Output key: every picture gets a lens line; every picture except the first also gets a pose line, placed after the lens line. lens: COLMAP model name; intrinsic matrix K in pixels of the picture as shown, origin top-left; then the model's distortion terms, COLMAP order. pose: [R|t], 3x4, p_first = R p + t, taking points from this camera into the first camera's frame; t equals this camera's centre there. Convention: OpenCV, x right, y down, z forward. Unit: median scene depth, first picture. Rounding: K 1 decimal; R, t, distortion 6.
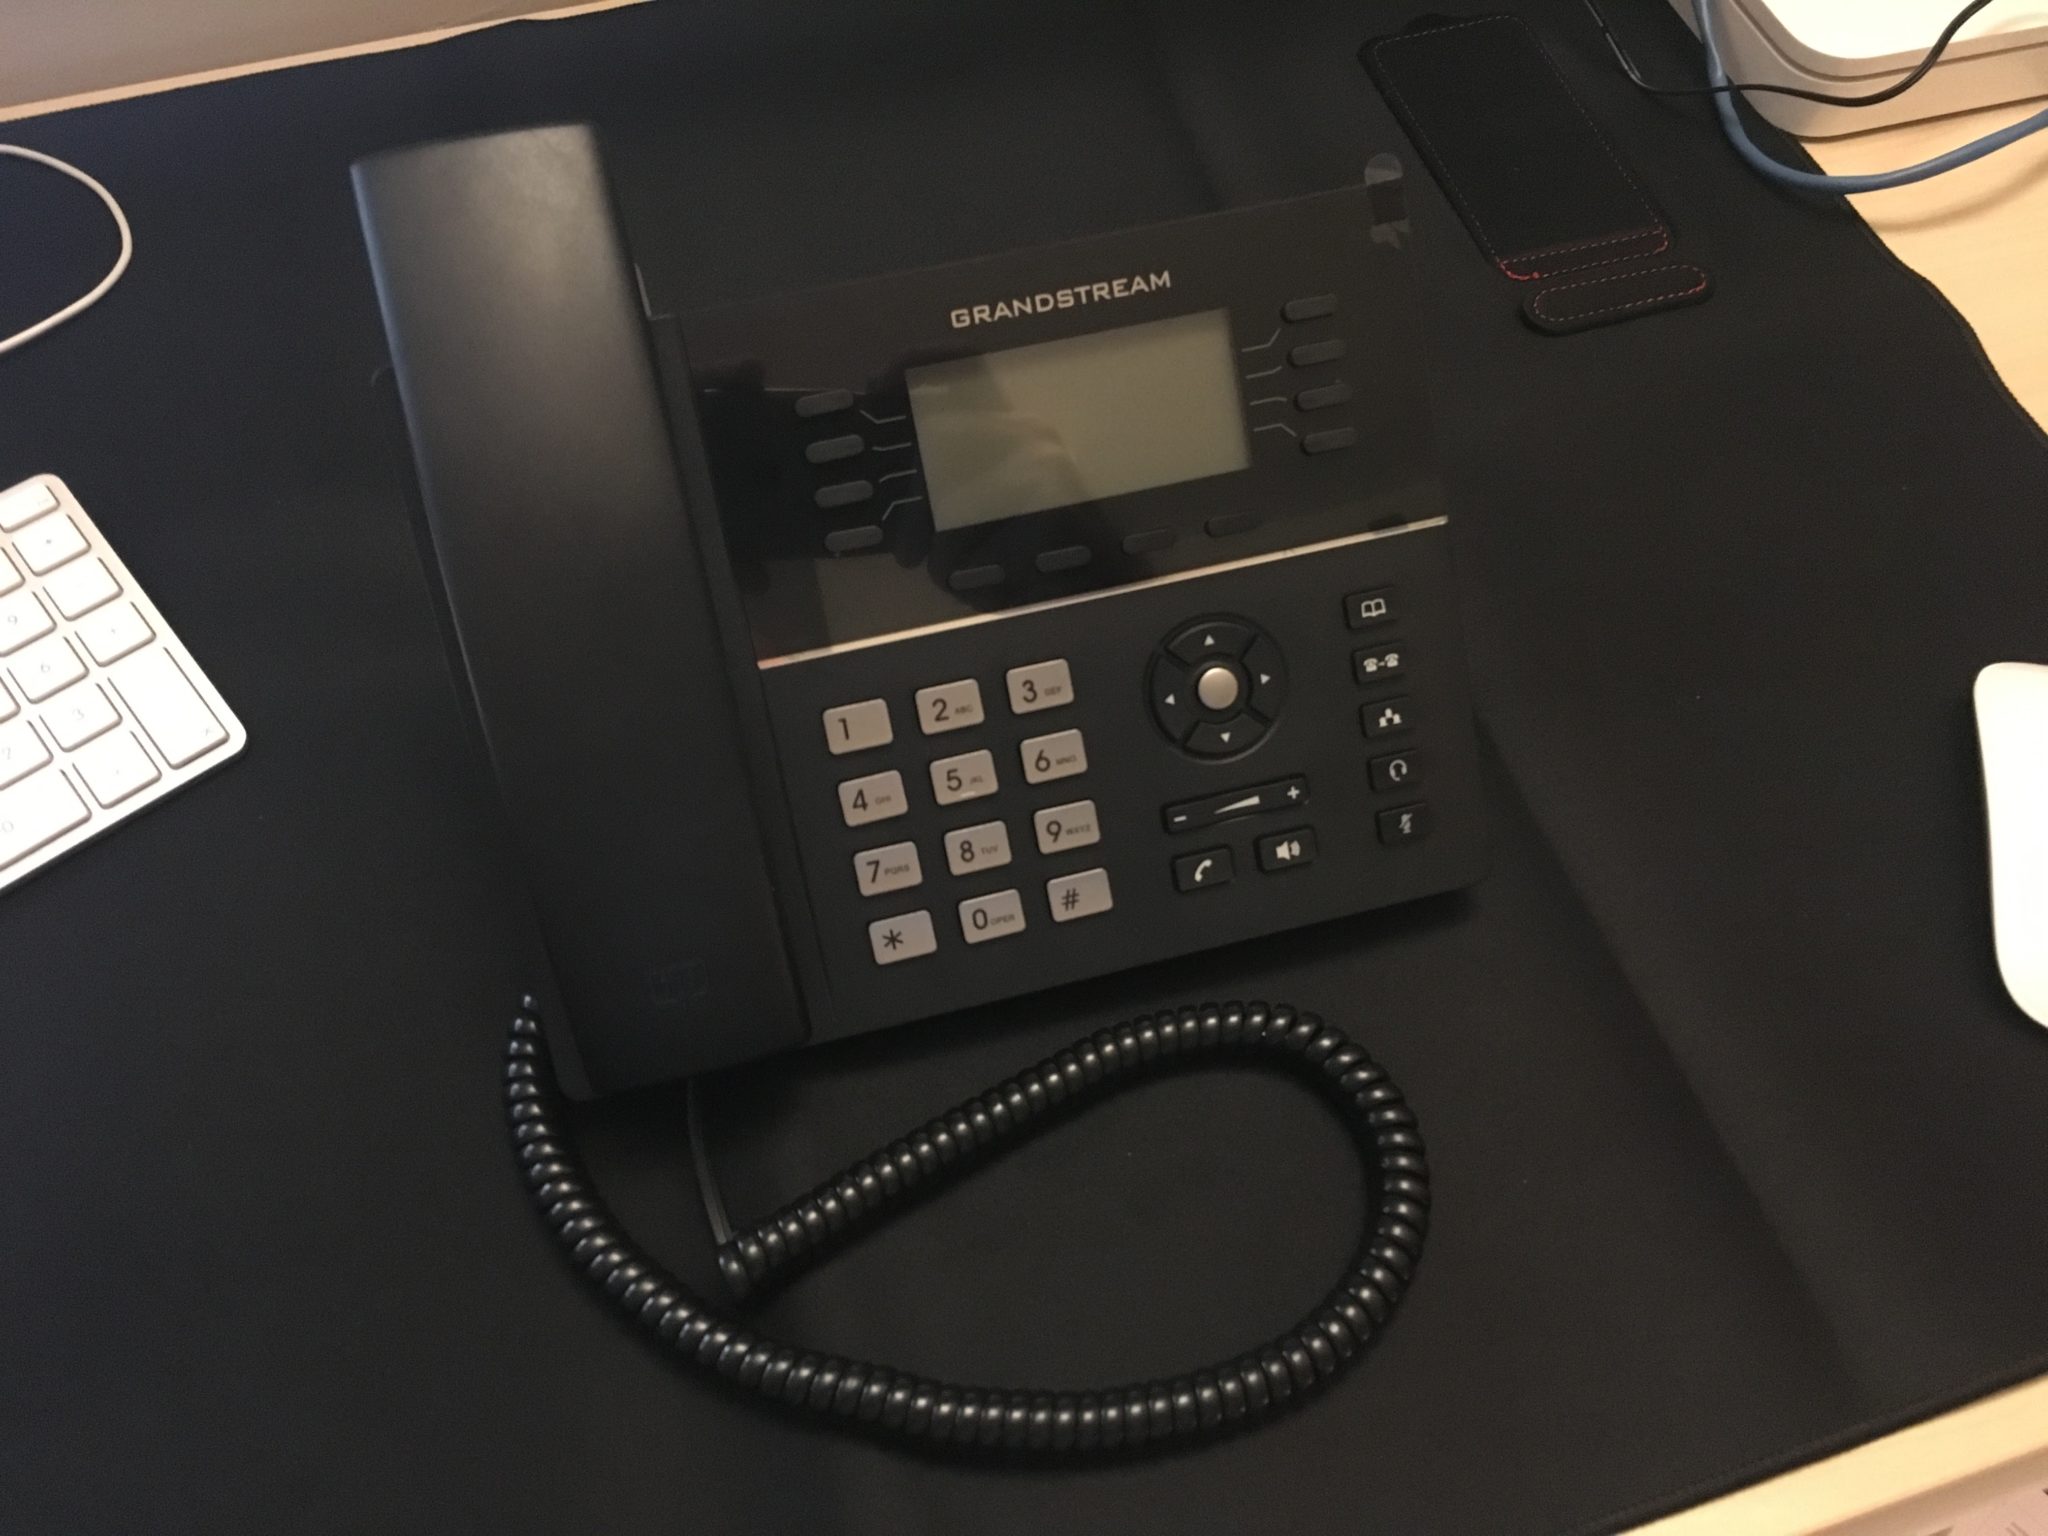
lens RADIAL K [[1764.0, 0, 1016.2], [0, 1764.0, 774.1], [0, 0, 1]] dist [0.067423, -0.128504]
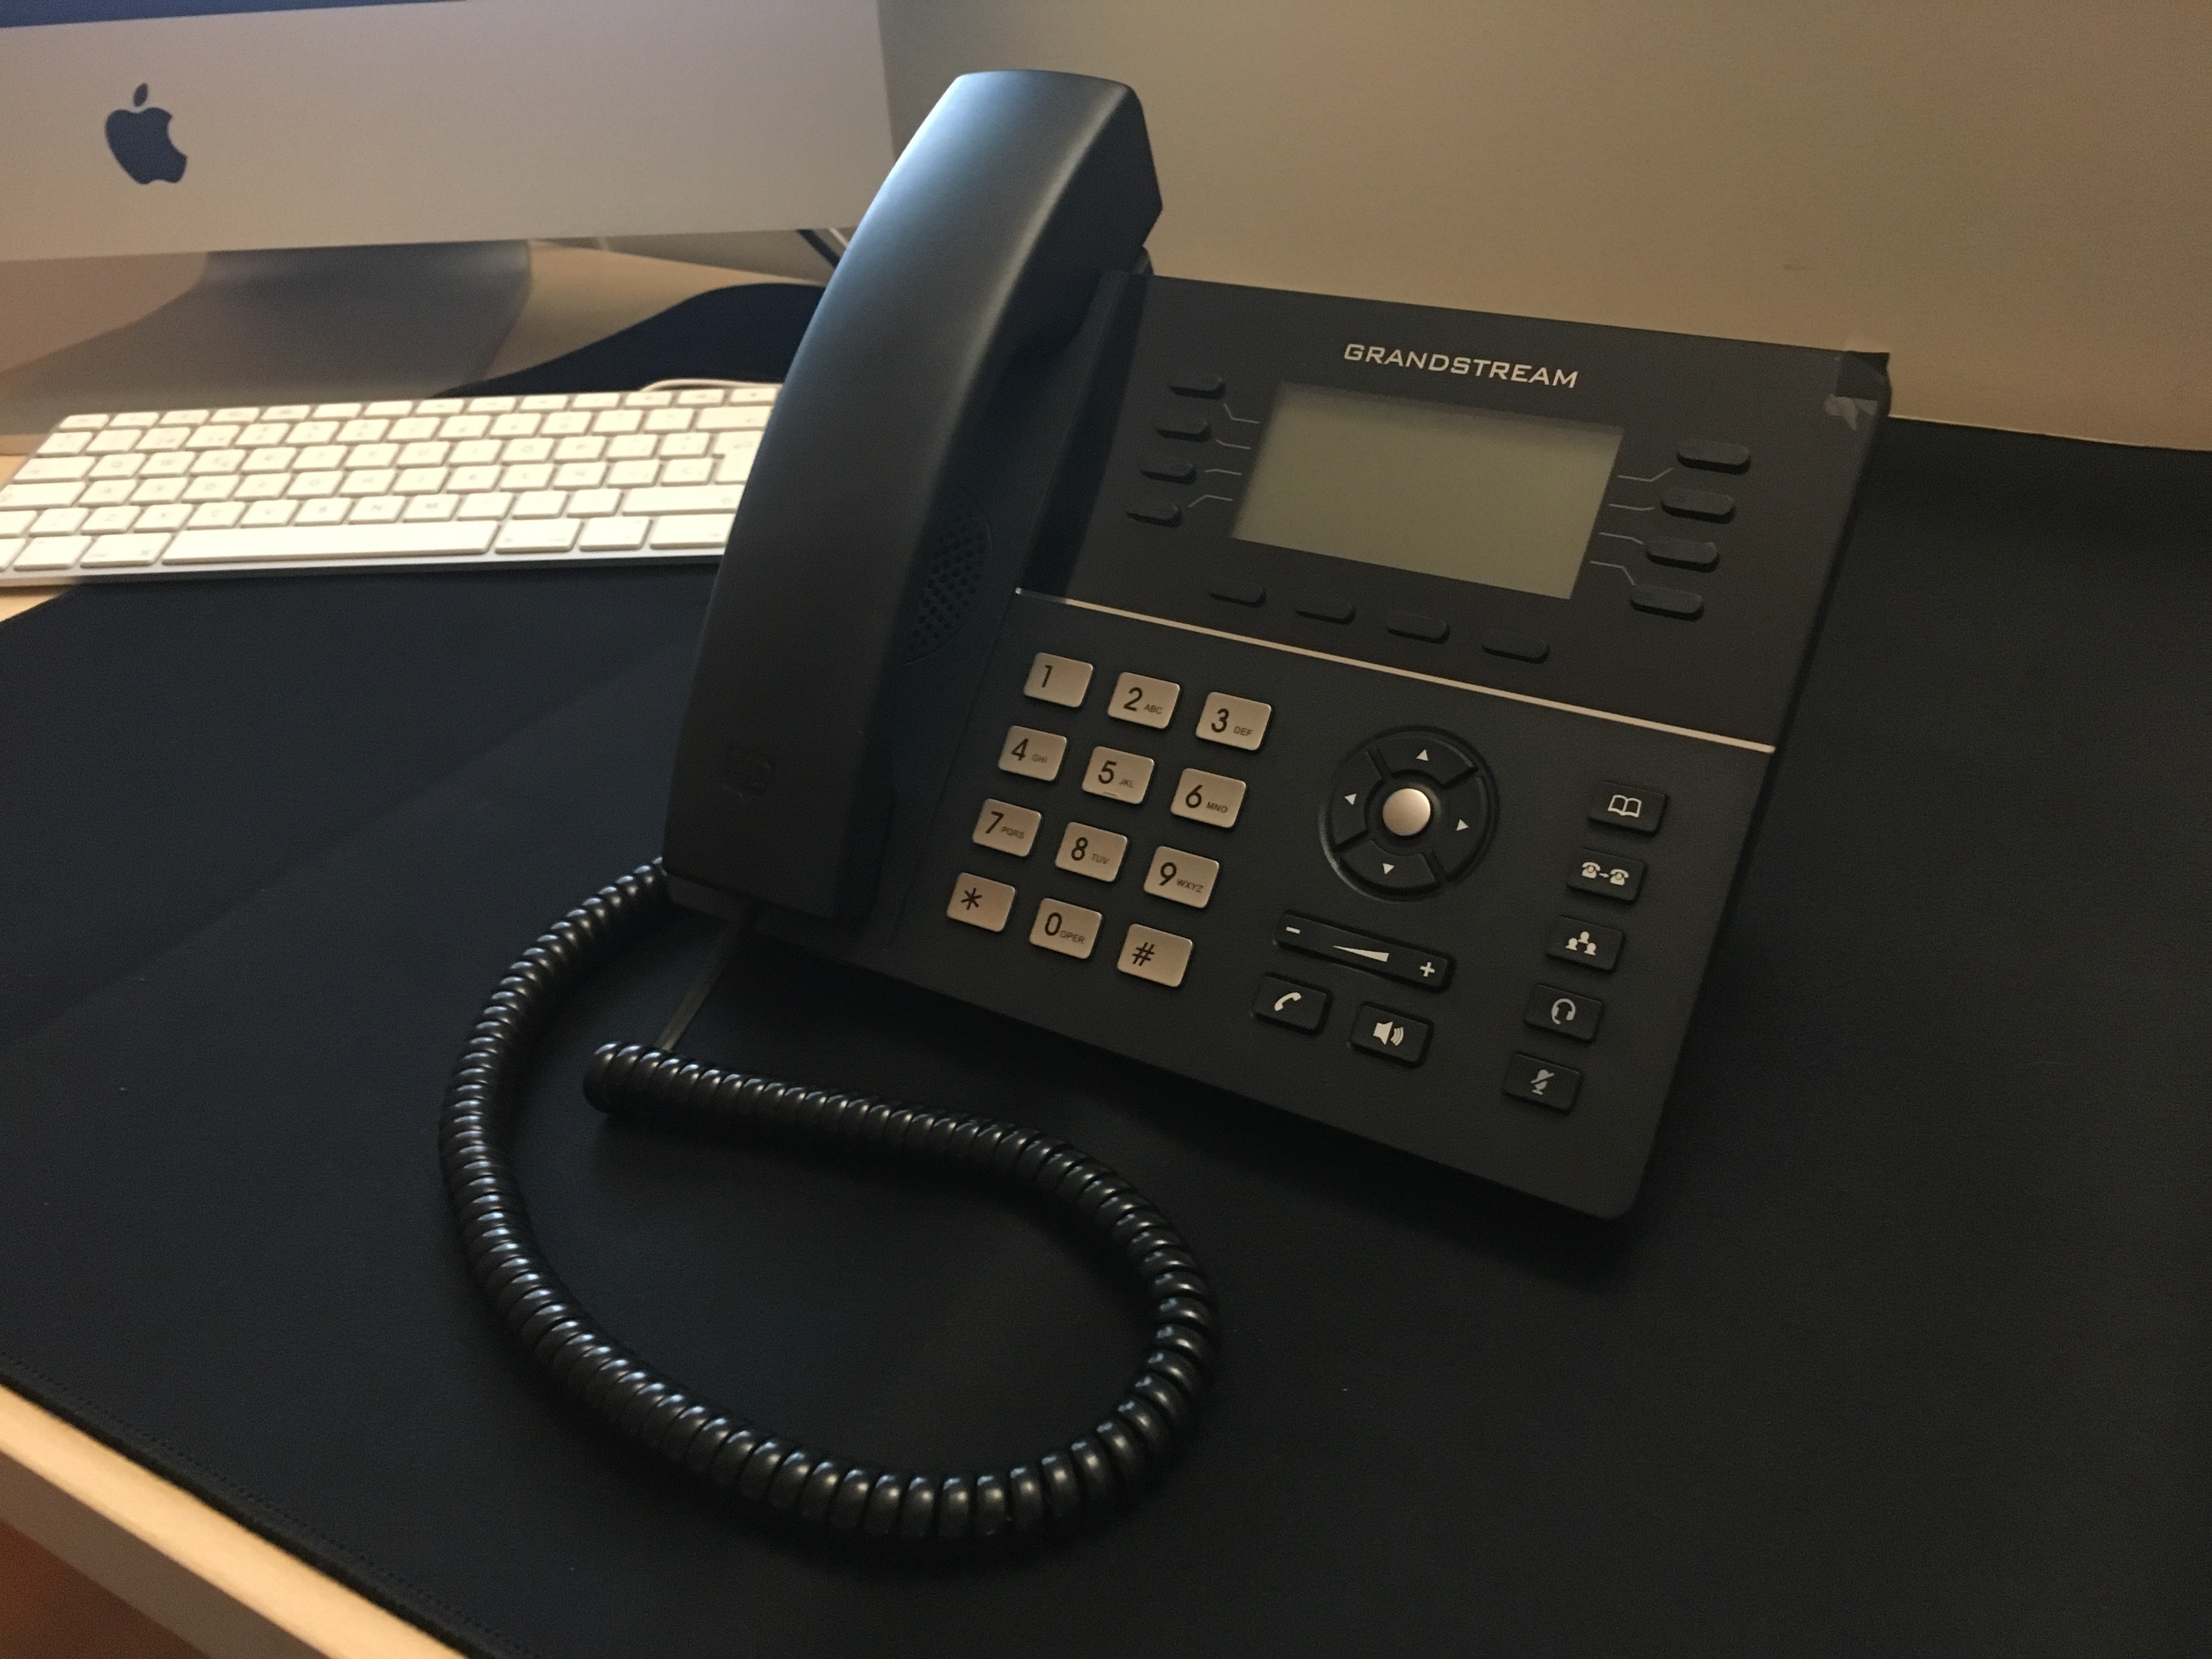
lens RADIAL K [[1905.2, 0, 1097.6], [0, 1905.2, 836.1], [0, 0, 1]] dist [0.067423, -0.128504]
pose [[0.685292, 0.359019, -0.633625, 0.595173], [-0.570759, 0.805162, -0.161087, 0.190830], [0.452337, 0.472038, 0.756684, 0.263149]]
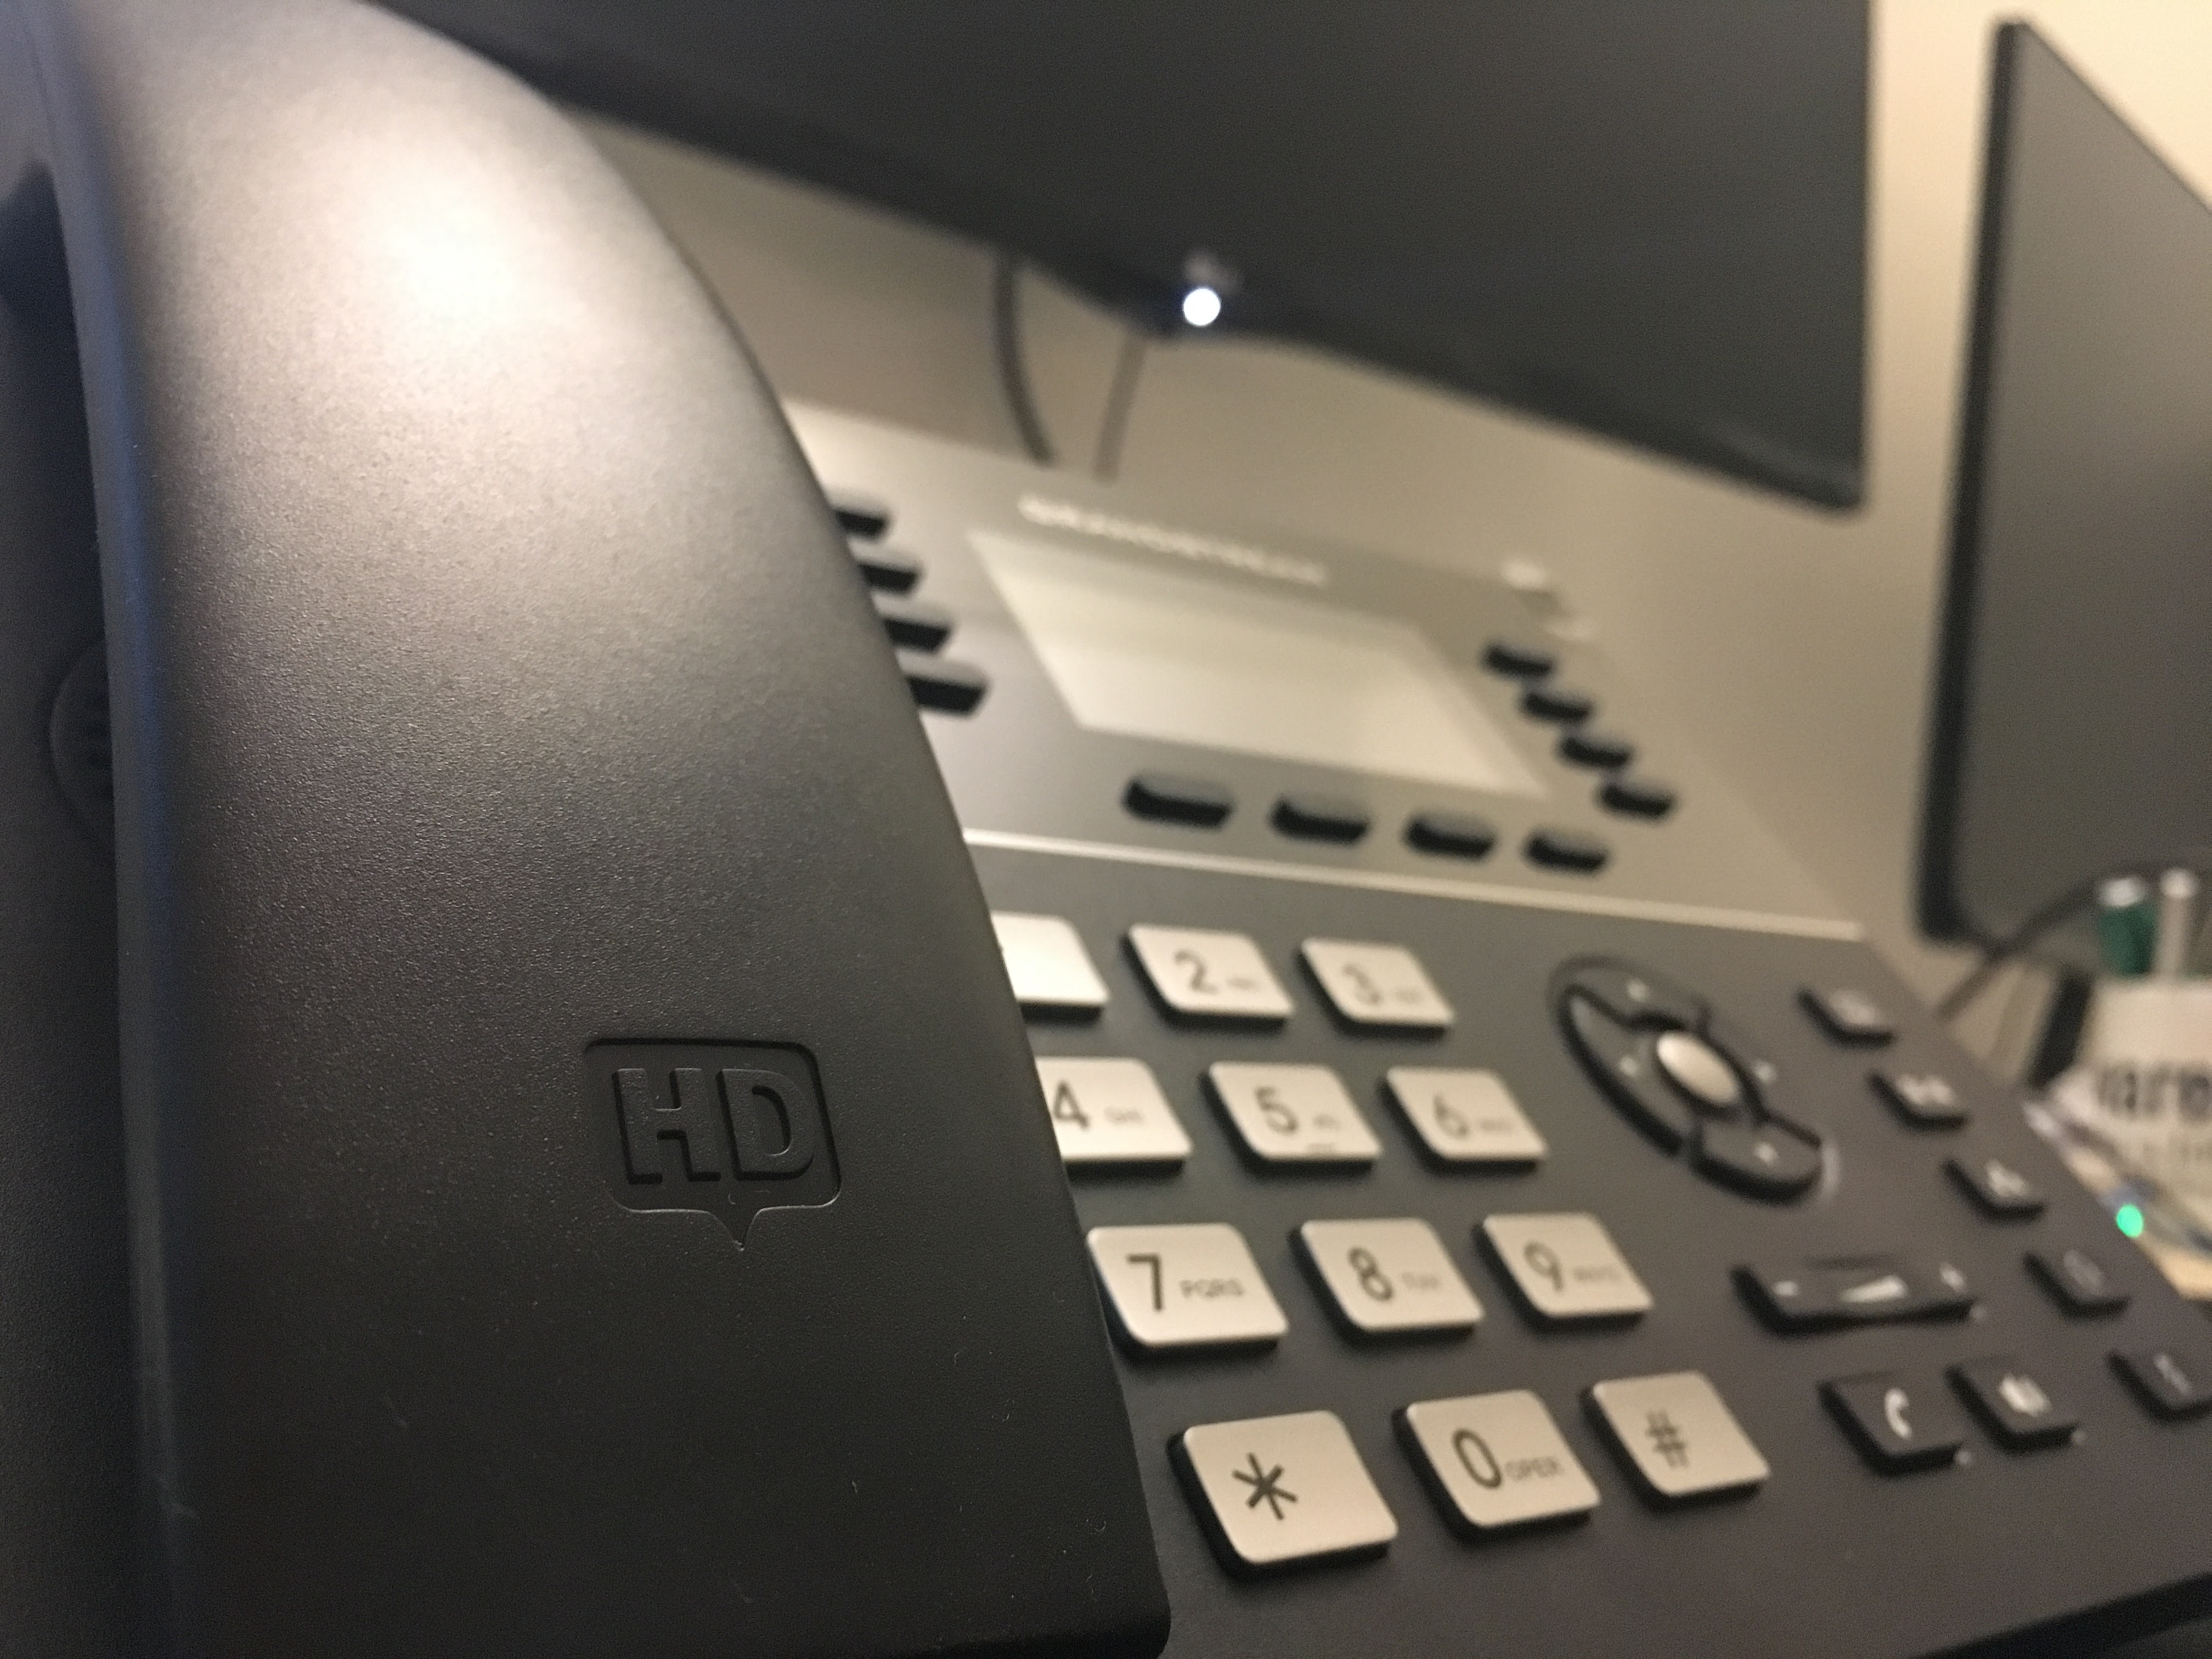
lens RADIAL K [[1999.2, 0, 1106.0], [0, 1999.2, 829.5], [0, 0, 1]] dist [0.069009, -0.158544]
pose [[0.925490, 0.080590, 0.370099, -0.227426], [0.286823, 0.489063, -0.823741, 0.308853], [-0.247387, 0.868517, 0.429508, 0.771103]]
